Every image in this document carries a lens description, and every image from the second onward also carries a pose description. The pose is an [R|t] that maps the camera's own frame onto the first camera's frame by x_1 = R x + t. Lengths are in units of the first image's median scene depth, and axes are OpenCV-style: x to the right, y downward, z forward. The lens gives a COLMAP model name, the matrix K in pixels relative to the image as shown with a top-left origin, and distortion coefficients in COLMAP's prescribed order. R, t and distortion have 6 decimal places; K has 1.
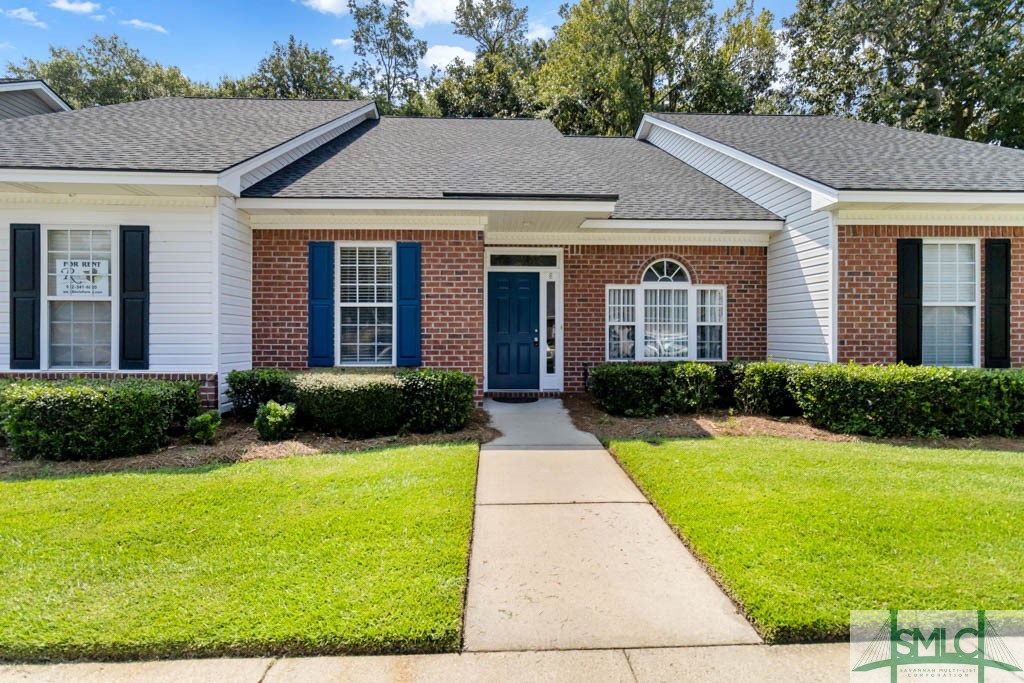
lens RADIAL K [[487.4, 0, 514.3], [0, 487.4, 332.0], [0, 0, 1]] dist [0.001754, -0.000157]
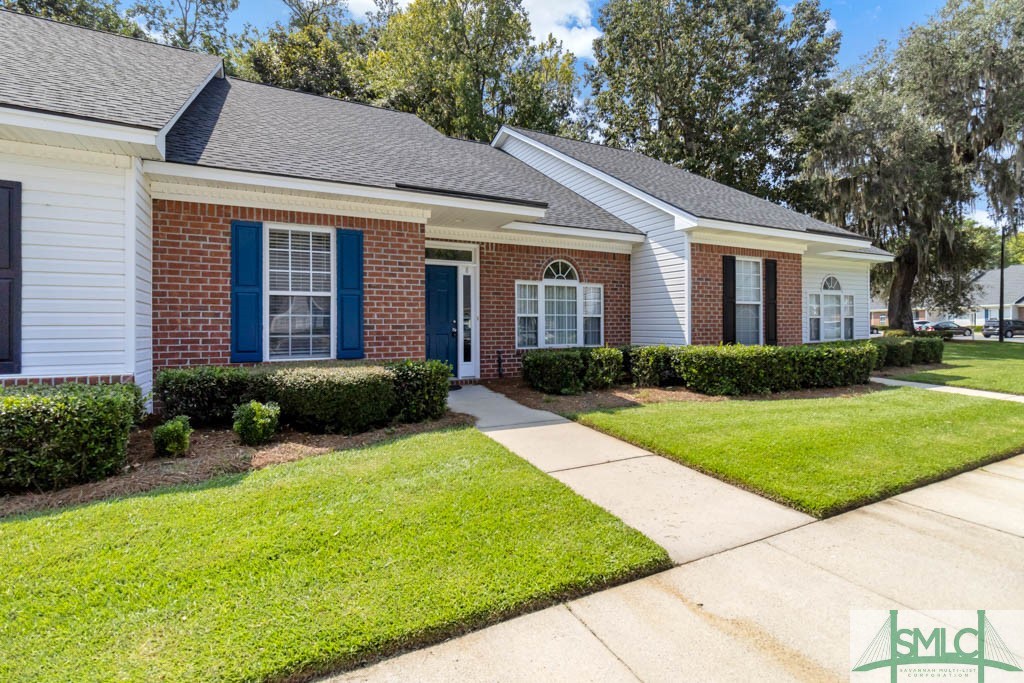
lens RADIAL K [[482.7, 0, 513.8], [0, 482.7, 320.0], [0, 0, 1]] dist [0.001528, 0.000980]
pose [[0.905049, 0.000133, 0.425307, -0.328571], [0.003039, 0.999972, -0.006780, 0.001743], [-0.425296, 0.007429, 0.905024, 0.003622]]
